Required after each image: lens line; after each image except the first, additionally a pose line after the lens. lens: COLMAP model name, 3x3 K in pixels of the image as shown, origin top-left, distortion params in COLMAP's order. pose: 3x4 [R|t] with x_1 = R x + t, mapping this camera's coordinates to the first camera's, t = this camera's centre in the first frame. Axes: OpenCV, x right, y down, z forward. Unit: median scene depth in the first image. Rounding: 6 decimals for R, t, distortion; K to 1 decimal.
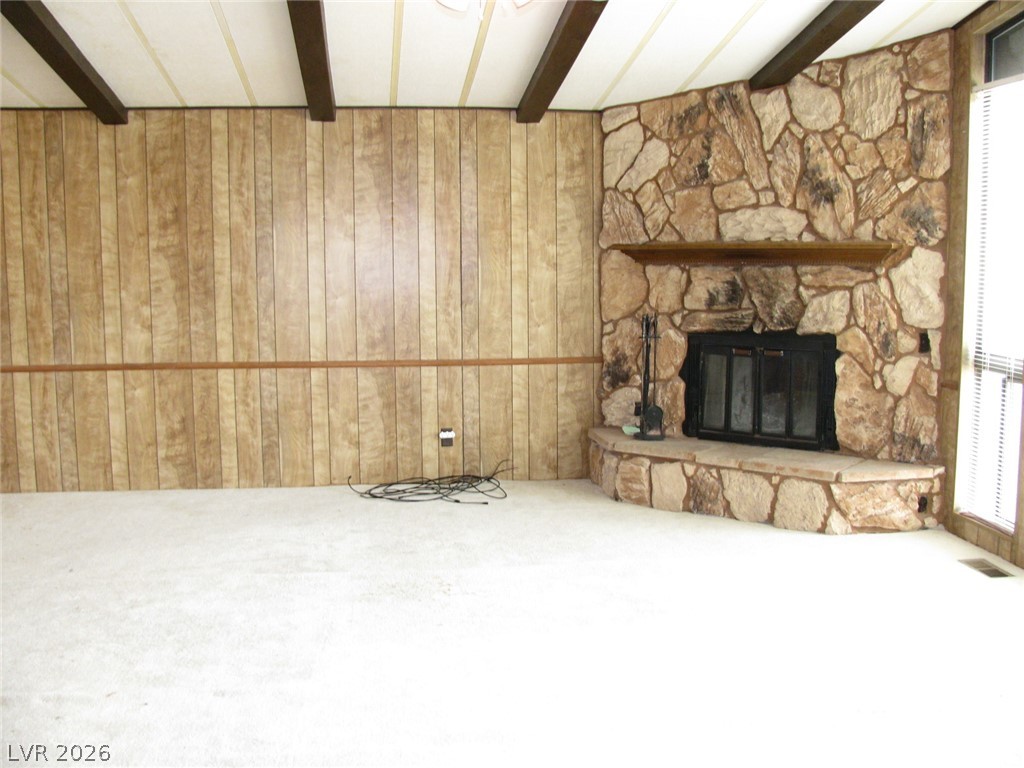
lens RADIAL K [[1050.2, 0, 537.8], [0, 1050.2, 369.6], [0, 0, 1]] dist [-0.124228, 0.000000]
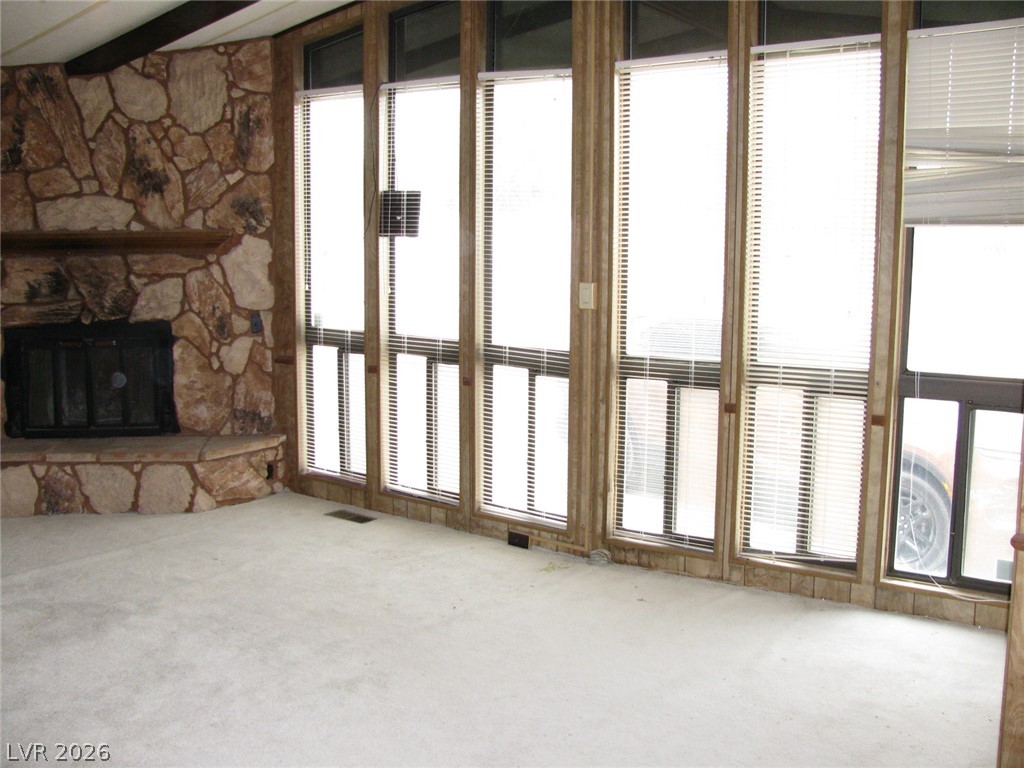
lens RADIAL K [[1050.2, 0, 501.8], [0, 1050.2, 370.9], [0, 0, 1]] dist [-0.124228, 0.000000]
pose [[0.697256, -0.081388, 0.712187, -0.214712], [0.070913, 0.996492, 0.044452, -0.006414], [-0.713306, 0.019509, 0.700581, 0.045517]]
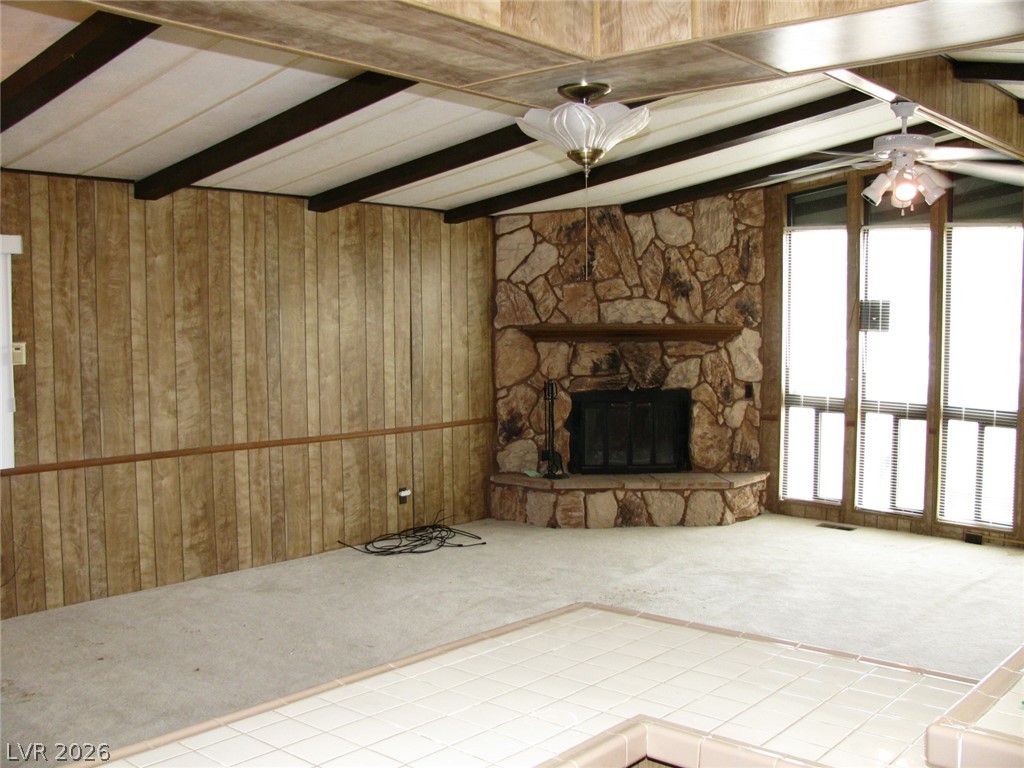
lens RADIAL K [[1050.2, 0, 536.2], [0, 1050.2, 379.5], [0, 0, 1]] dist [-0.124228, 0.000000]
pose [[0.745169, -0.037302, 0.665831, -0.811051], [0.067699, 0.997508, -0.019882, -0.031663], [-0.663430, 0.059892, 0.745838, 0.062939]]
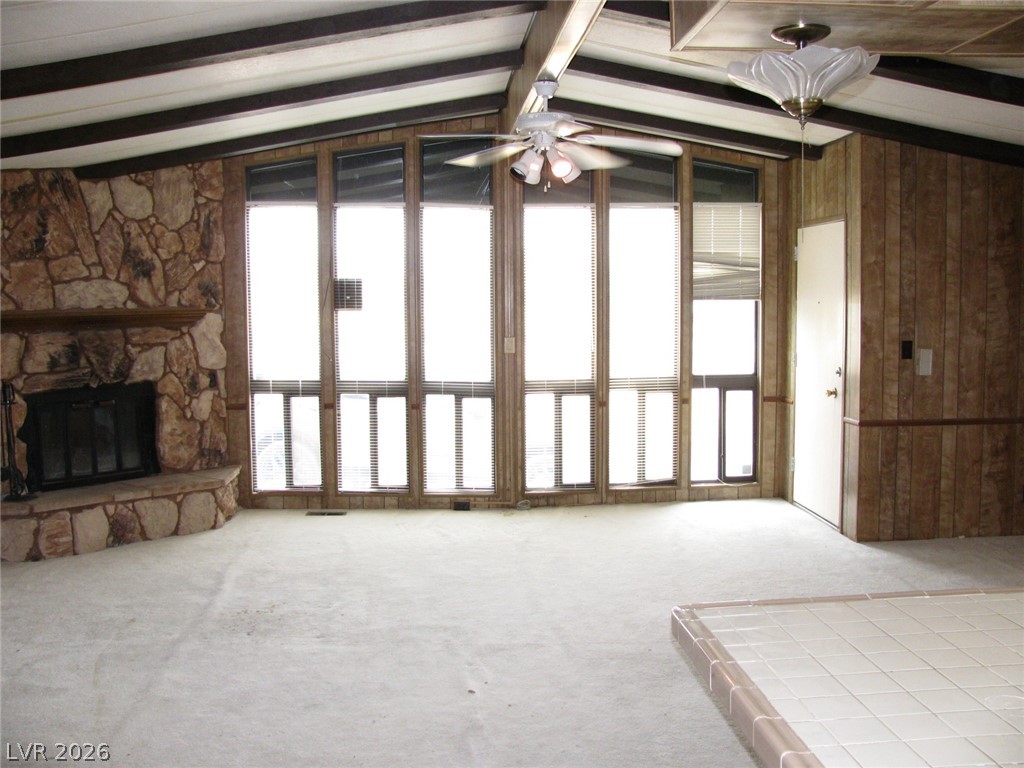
lens RADIAL K [[1050.2, 0, 502.2], [0, 1050.2, 375.7], [0, 0, 1]] dist [-0.124228, 0.000000]
pose [[0.087798, -0.071530, 0.993567, -0.906311], [0.115365, 0.991437, 0.061182, -0.067165], [-0.989435, 0.109251, 0.095298, 0.450965]]
